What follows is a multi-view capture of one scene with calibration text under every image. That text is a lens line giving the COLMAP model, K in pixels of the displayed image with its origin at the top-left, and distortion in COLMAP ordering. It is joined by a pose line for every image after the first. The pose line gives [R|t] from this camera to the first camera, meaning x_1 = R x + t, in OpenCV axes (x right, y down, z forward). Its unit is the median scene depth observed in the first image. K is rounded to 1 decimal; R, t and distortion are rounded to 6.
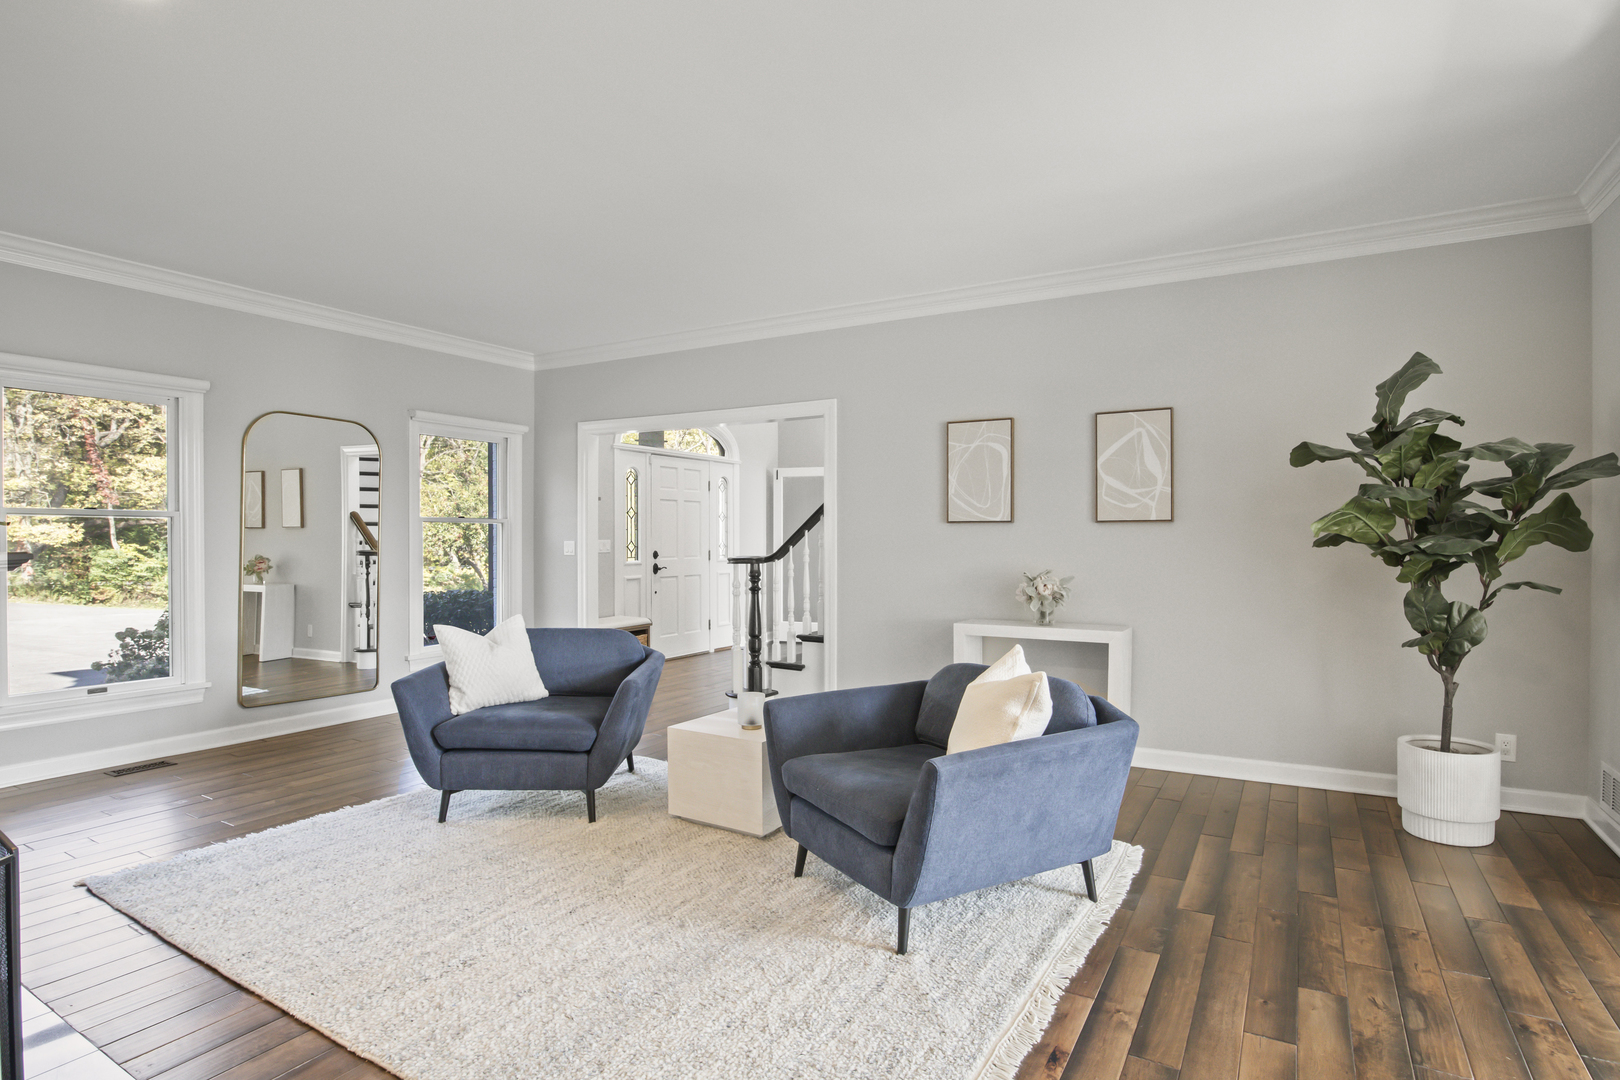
lens RADIAL K [[829.6, 0, 807.3], [0, 829.6, 540.8], [0, 0, 1]] dist [-0.019531, 0.001666]
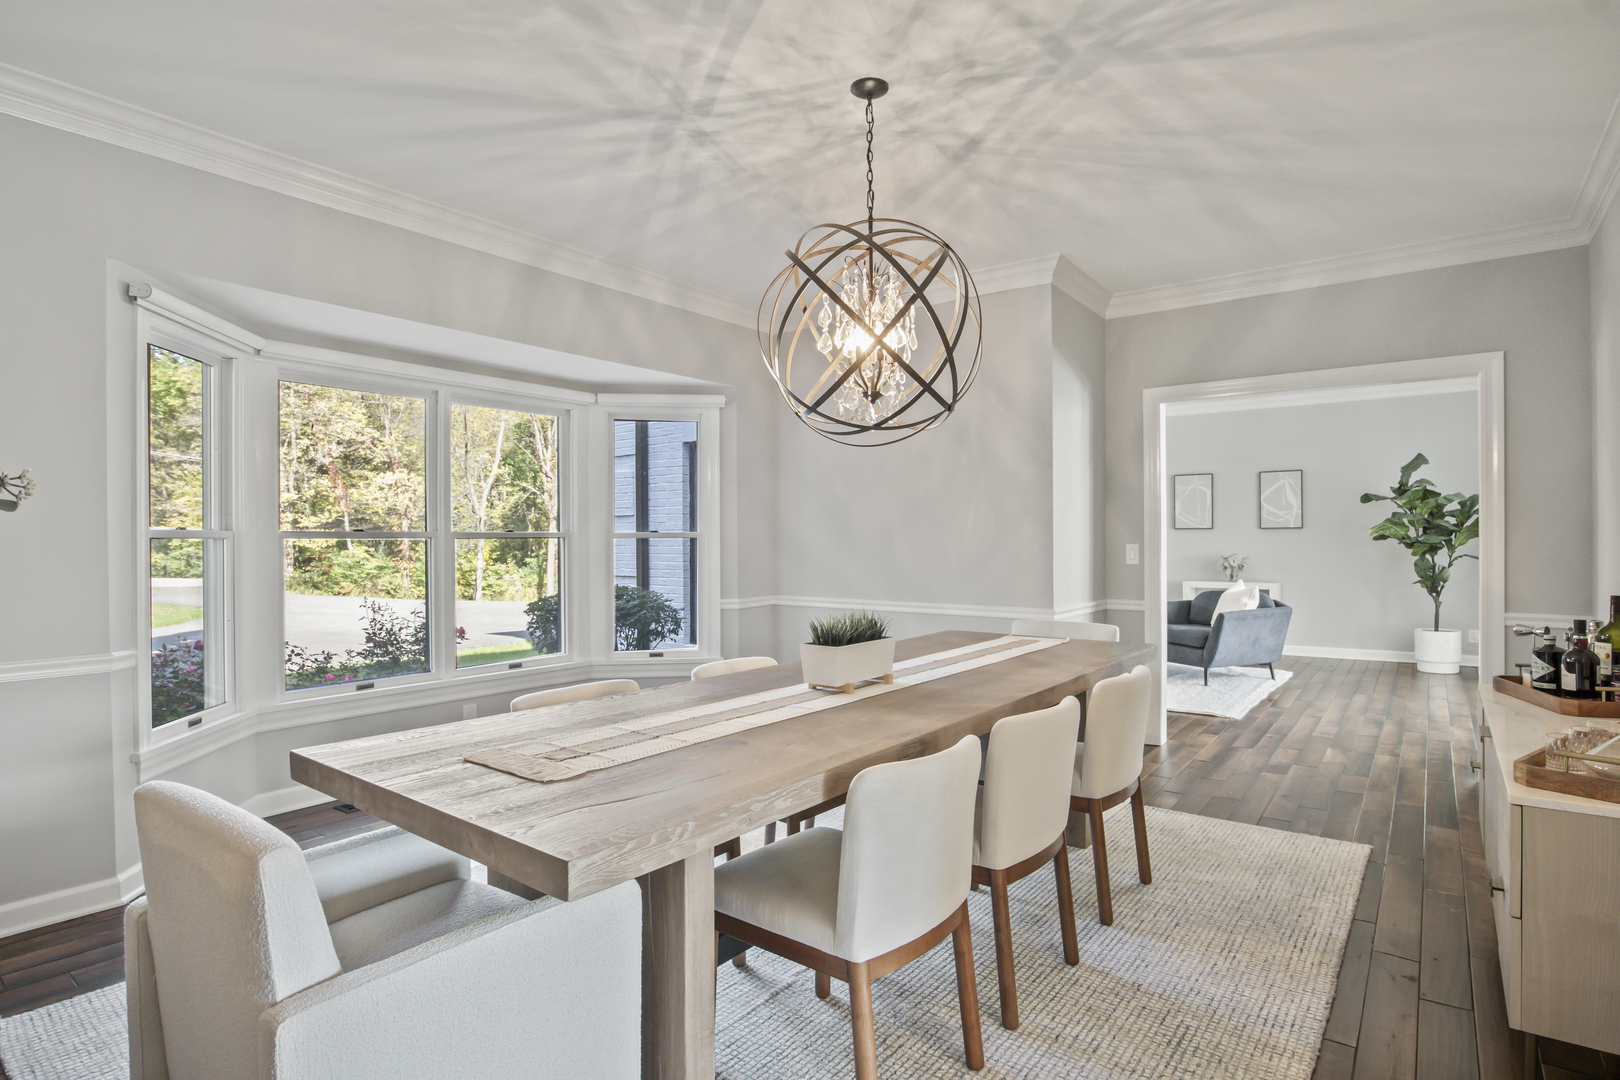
lens RADIAL K [[829.6, 0, 811.9], [0, 829.6, 539.2], [0, 0, 1]] dist [-0.019531, 0.001666]
pose [[0.994135, -0.006423, -0.107954, -0.650514], [0.006273, 0.999979, -0.001726, -0.000912], [0.107963, 0.001039, 0.994154, -1.380097]]
